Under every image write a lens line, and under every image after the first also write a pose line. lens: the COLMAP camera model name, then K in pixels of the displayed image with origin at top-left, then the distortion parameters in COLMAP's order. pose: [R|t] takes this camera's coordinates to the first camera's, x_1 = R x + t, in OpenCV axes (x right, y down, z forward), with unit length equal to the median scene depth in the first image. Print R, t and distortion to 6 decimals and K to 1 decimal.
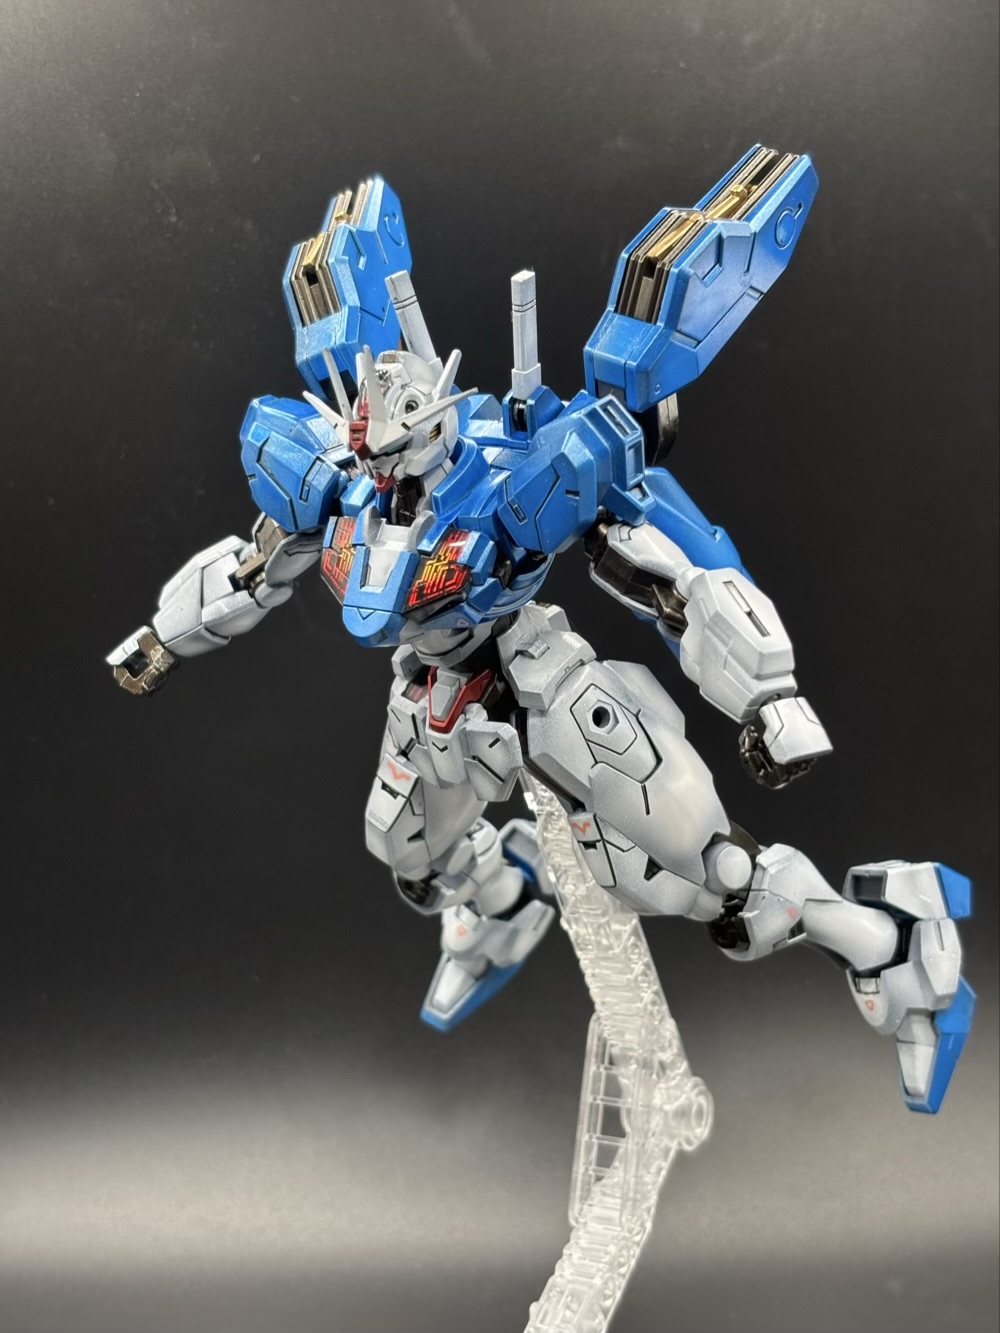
lens RADIAL K [[2078.8, 0, 493.0], [0, 2078.8, 670.4], [0, 0, 1]] dist [0.101499, 0.000000]
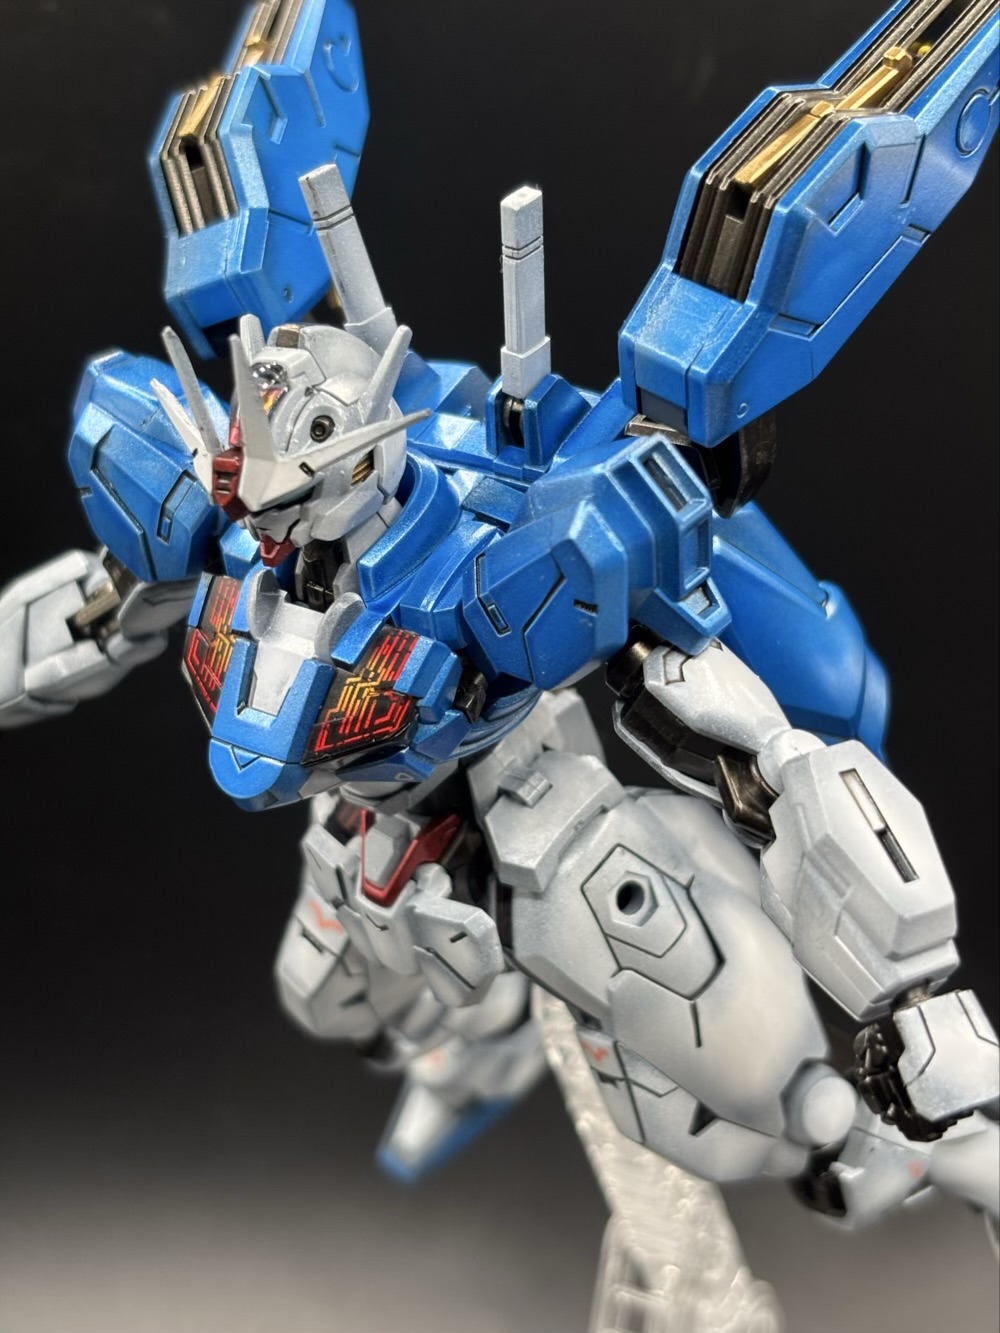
lens RADIAL K [[2140.8, 0, 510.0], [0, 2140.8, 662.9], [0, 0, 1]] dist [0.083438, 0.000000]
pose [[0.999144, 0.034169, -0.023333, 0.028776], [-0.030760, 0.990581, 0.133429, -0.135866], [0.027672, -0.132597, 0.990784, 0.372335]]
